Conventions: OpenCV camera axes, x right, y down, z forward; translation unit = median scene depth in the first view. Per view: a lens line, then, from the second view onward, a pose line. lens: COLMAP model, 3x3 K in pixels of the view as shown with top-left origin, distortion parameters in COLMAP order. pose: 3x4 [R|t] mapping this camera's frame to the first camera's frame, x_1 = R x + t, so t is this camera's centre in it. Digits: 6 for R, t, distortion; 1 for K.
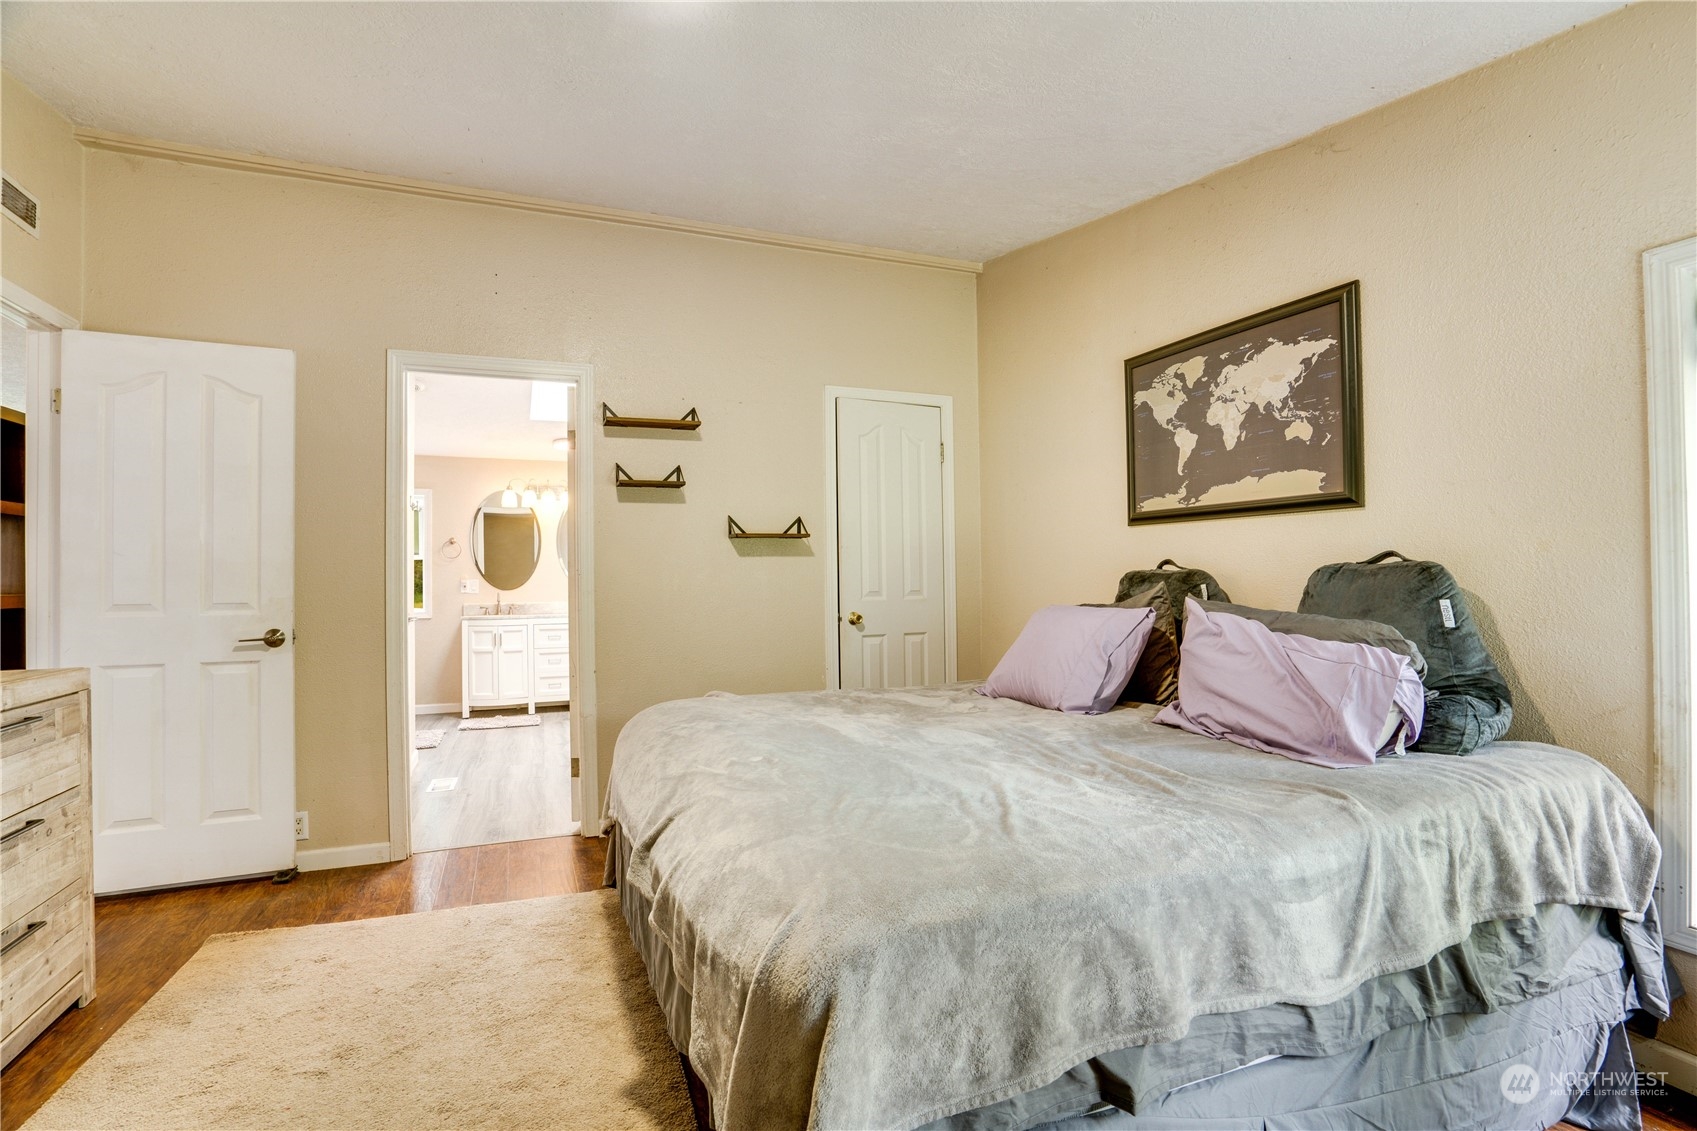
lens RADIAL K [[796.8, 0, 843.7], [0, 796.8, 570.7], [0, 0, 1]] dist [-0.070203, 0.028635]
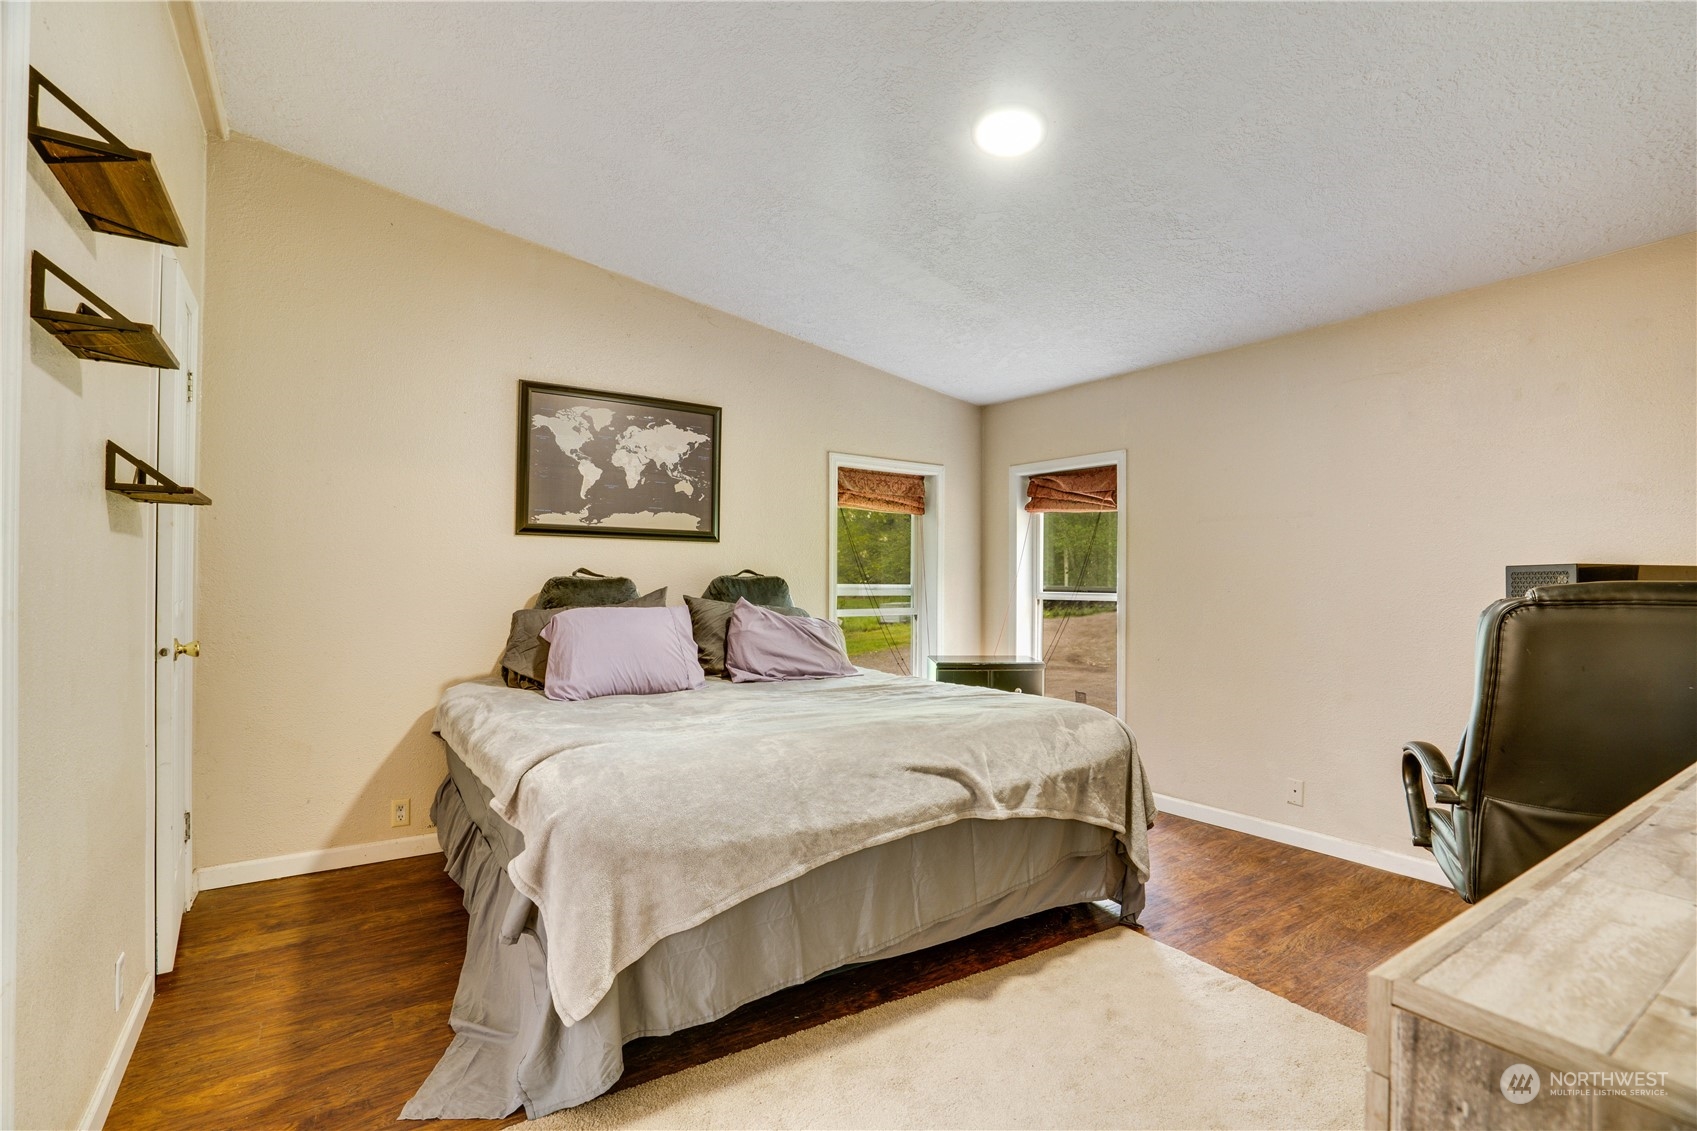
lens RADIAL K [[789.4, 0, 840.6], [0, 789.4, 570.0], [0, 0, 1]] dist [-0.064629, 0.027022]
pose [[-0.196068, 0.026024, 0.980245, -0.883452], [-0.010653, 0.999532, -0.028667, 0.019752], [-0.980533, -0.016063, -0.195699, 0.900968]]
